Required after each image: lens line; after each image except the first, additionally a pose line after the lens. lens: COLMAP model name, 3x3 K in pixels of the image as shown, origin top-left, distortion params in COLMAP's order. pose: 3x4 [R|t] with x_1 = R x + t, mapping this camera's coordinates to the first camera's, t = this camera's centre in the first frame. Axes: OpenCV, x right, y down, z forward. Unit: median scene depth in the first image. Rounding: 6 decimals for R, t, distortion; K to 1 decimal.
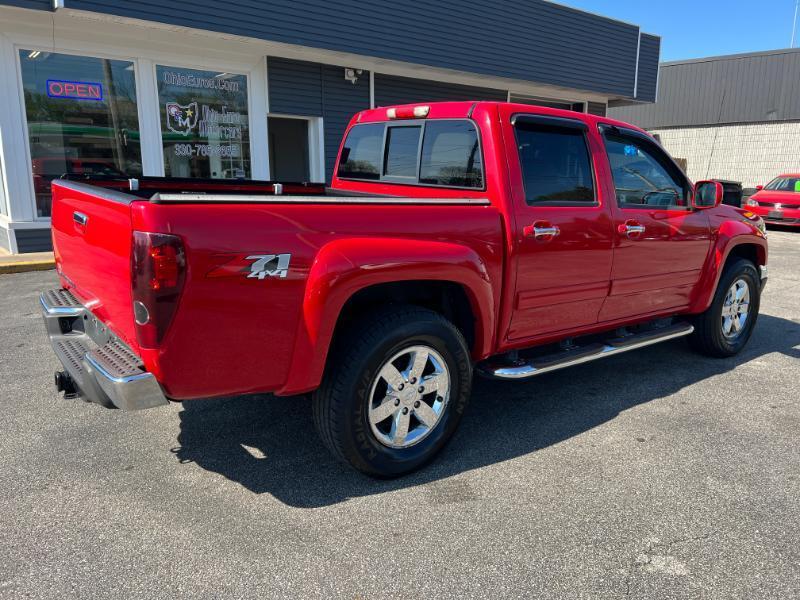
lens RADIAL K [[602.8, 0, 406.9], [0, 602.8, 301.3], [0, 0, 1]] dist [0.046162, -0.051766]
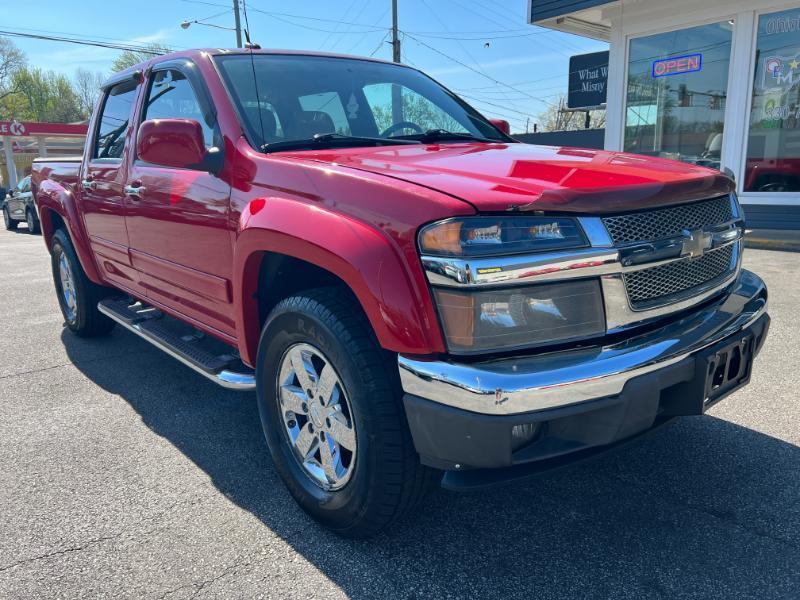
lens RADIAL K [[602.8, 0, 399.6], [0, 602.8, 298.9], [0, 0, 1]] dist [0.046162, -0.051766]
pose [[0.027505, 0.197055, -0.980007, 1.073480], [-0.179553, 0.965406, 0.189079, -0.175233], [0.983364, 0.170763, 0.061936, 1.173739]]
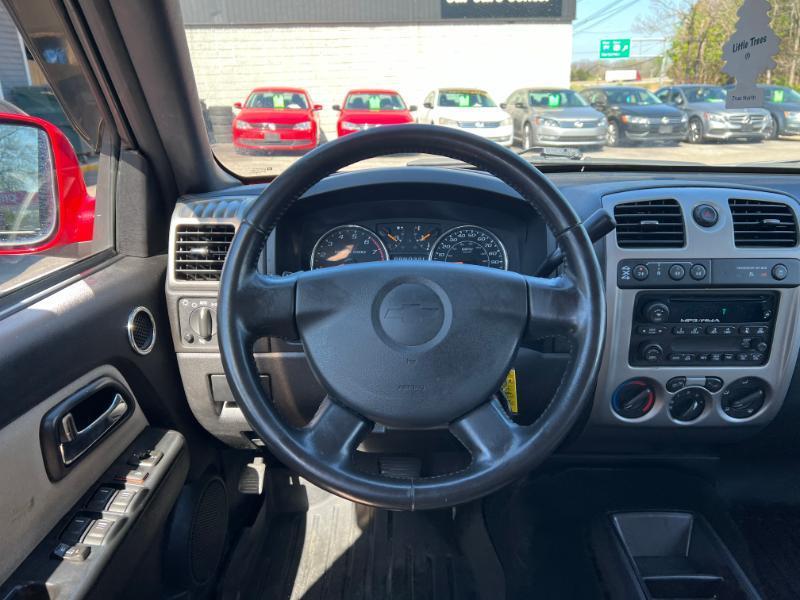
lens RADIAL K [[602.8, 0, 404.0], [0, 602.8, 296.7], [0, 0, 1]] dist [0.046162, -0.051766]
pose [[0.625905, -0.279009, 0.728283, 0.139698], [0.190375, 0.960228, 0.204256, -0.237038], [-0.756307, 0.010802, 0.654128, 1.097086]]
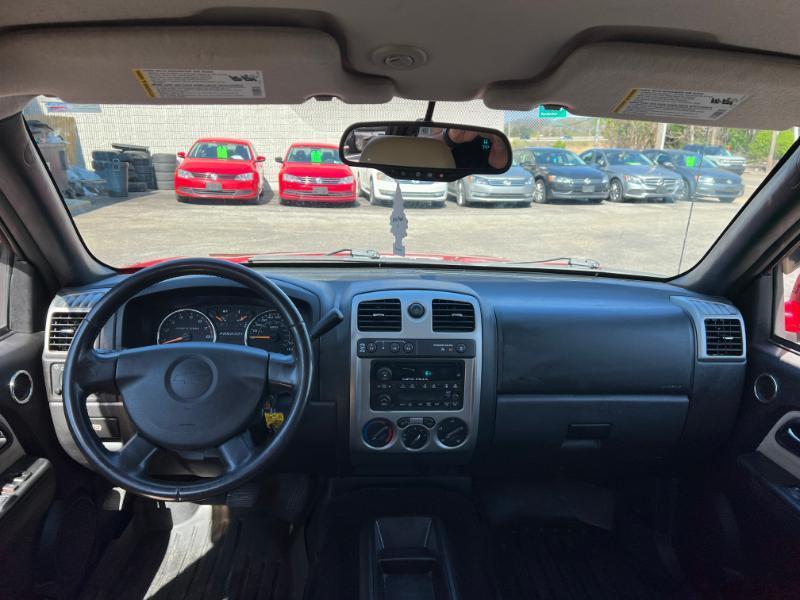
lens RADIAL K [[602.8, 0, 401.6], [0, 602.8, 297.1], [0, 0, 1]] dist [0.046162, -0.051766]
pose [[0.568441, -0.217520, 0.793448, 0.112162], [0.167272, 0.974829, 0.147408, -0.254920], [-0.805540, 0.048929, 0.590517, 0.981507]]
